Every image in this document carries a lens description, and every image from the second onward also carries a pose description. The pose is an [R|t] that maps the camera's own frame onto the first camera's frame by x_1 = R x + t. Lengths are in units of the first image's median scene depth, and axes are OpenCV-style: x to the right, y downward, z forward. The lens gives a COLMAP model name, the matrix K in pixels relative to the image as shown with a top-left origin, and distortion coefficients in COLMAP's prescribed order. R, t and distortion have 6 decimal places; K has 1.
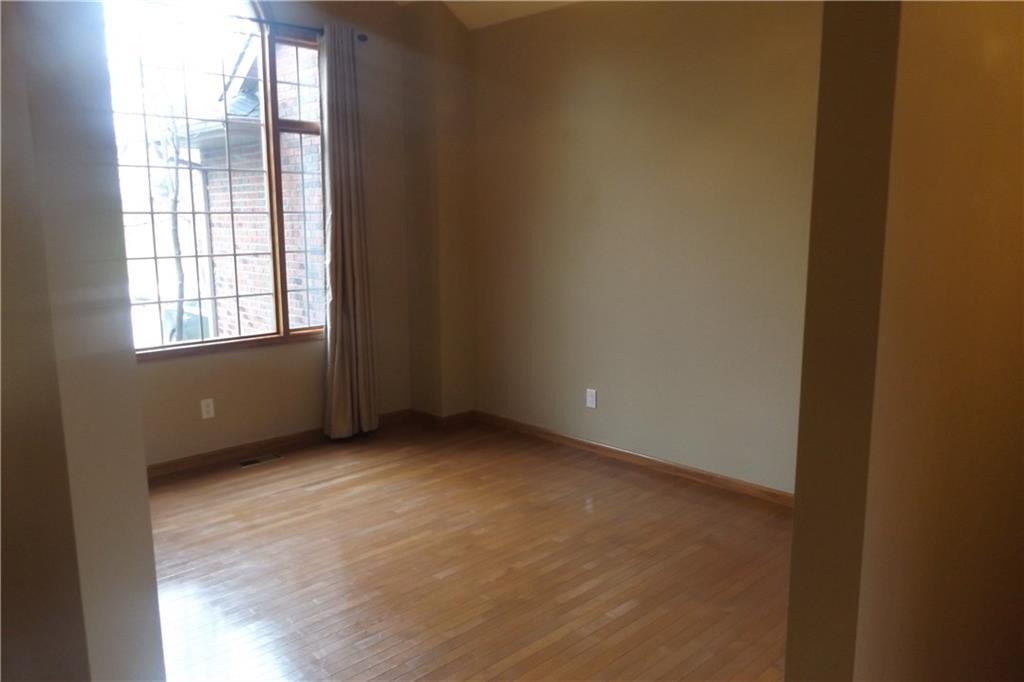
lens RADIAL K [[757.7, 0, 510.3], [0, 757.7, 338.2], [0, 0, 1]] dist [0.007604, -0.008247]
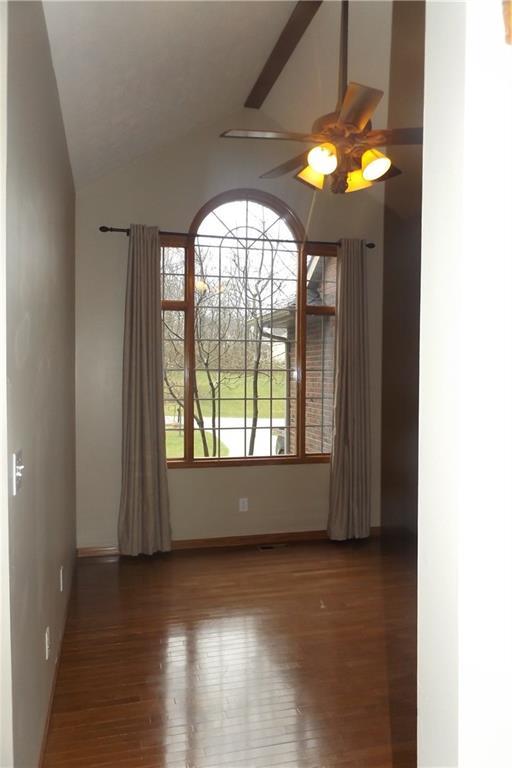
lens RADIAL K [[568.3, 0, 252.8], [0, 568.3, 388.1], [0, 0, 1]] dist [0.007604, -0.008247]
pose [[0.862170, 0.013682, -0.506434, 0.164196], [-0.080559, 0.990619, -0.110383, -0.009563], [0.500173, 0.135966, 0.855184, 0.055657]]
